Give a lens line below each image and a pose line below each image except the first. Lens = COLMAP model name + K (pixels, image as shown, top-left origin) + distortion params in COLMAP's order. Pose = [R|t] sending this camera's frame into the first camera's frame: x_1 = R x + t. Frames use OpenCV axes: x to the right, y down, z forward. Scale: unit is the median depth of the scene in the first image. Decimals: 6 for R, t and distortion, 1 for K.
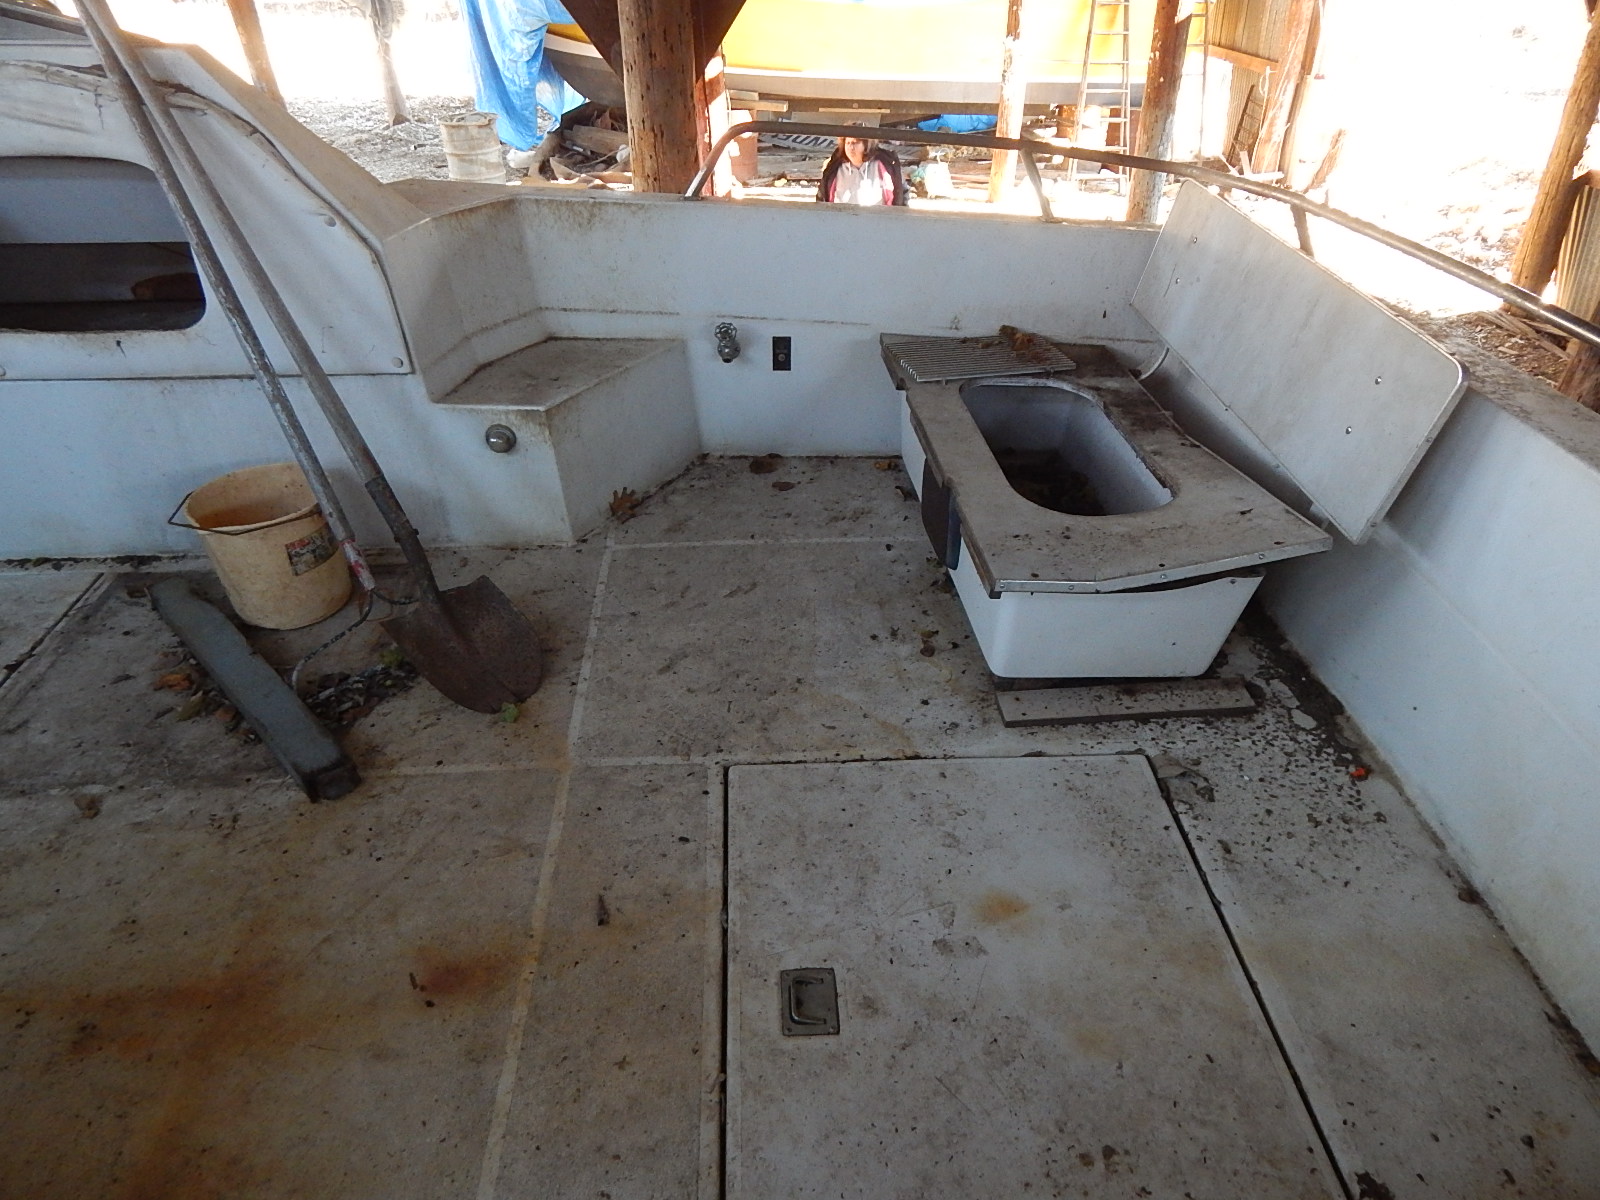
lens RADIAL K [[1066.0, 0, 815.2], [0, 1066.0, 578.3], [0, 0, 1]] dist [0.008617, -0.005954]
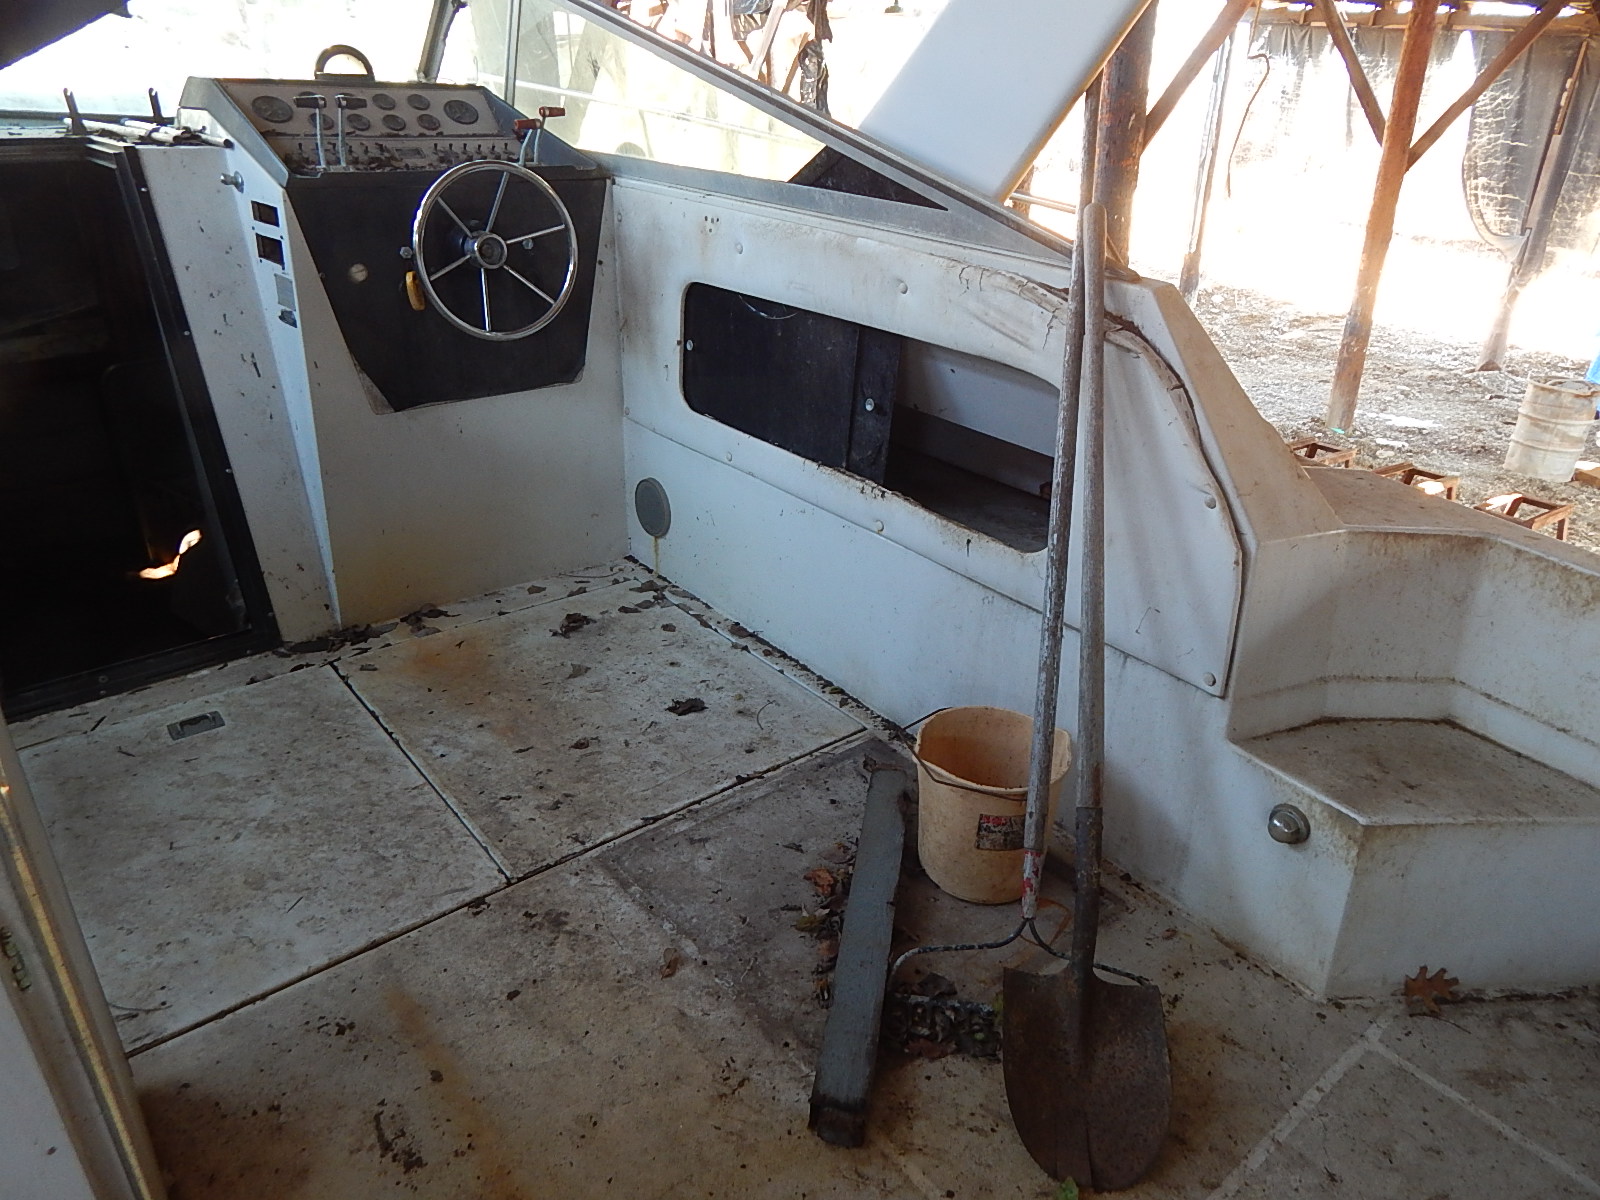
lens RADIAL K [[1066.0, 0, 815.2], [0, 1066.0, 578.3], [0, 0, 1]] dist [0.008617, -0.005954]
pose [[0.592921, 0.363666, -0.718465, -0.023701], [-0.483145, 0.874439, 0.043896, -0.160495], [0.644217, 0.321096, 0.694177, 0.237933]]
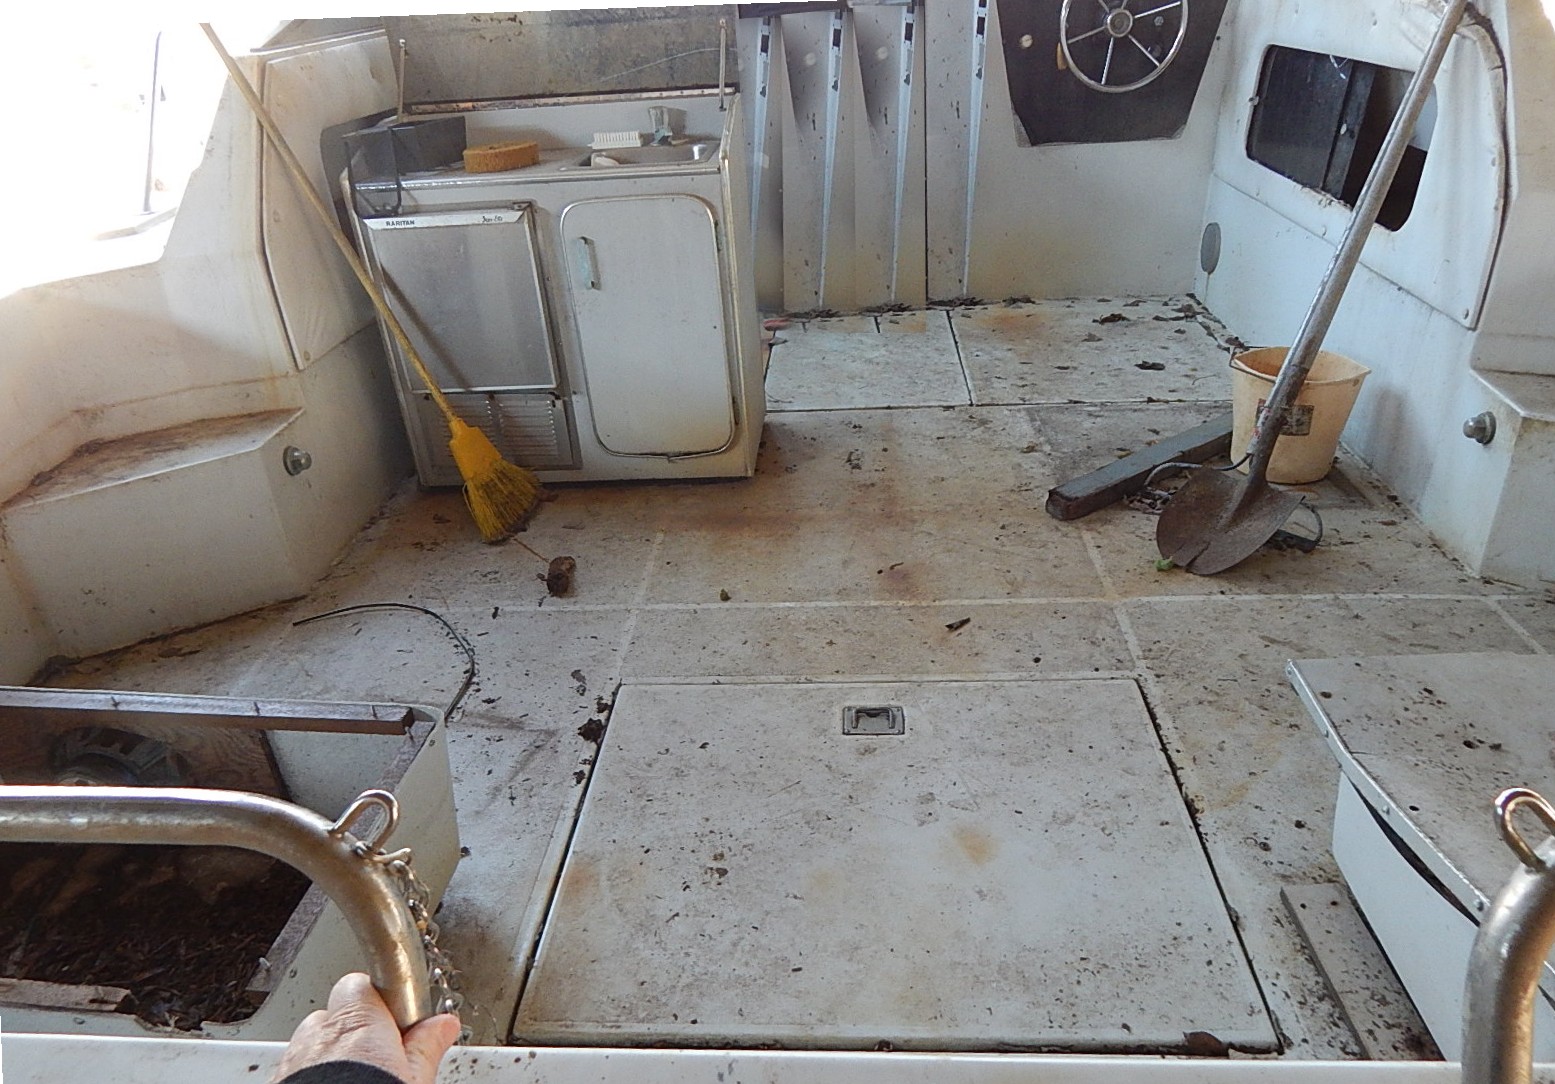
lens RADIAL K [[1139.0, 0, 800.3], [0, 1139.0, 562.9], [0, 0, 1]] dist [0.063352, -0.009050]
pose [[-0.102774, 0.468569, -0.877428, 0.728044], [-0.531582, 0.719699, 0.446603, -0.189336], [0.840749, 0.512324, 0.175117, 0.408125]]
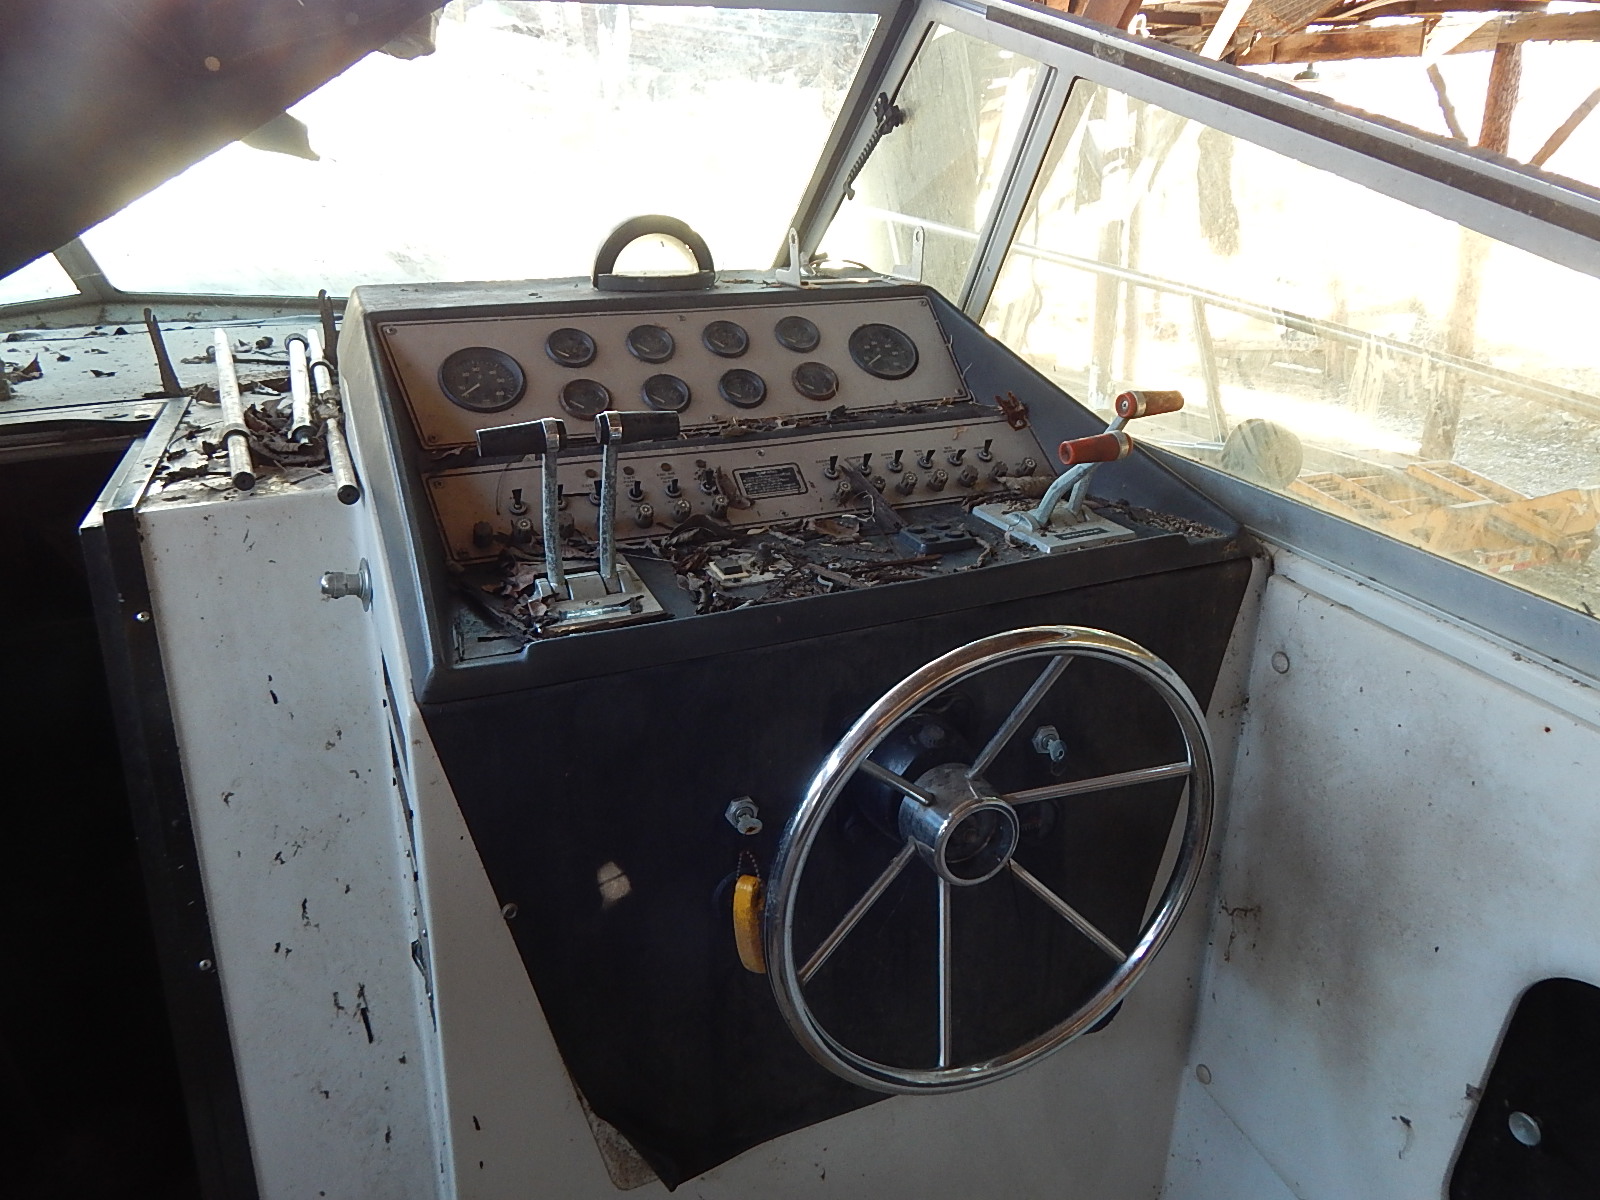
lens RADIAL K [[1058.6, 0, 808.8], [0, 1058.6, 576.1], [0, 0, 1]] dist [0.007470, -0.005271]
pose [[0.348849, 0.364610, -0.863345, -0.891370], [-0.538599, 0.831888, 0.133696, -0.346249], [0.766953, 0.418357, 0.486581, 0.416857]]
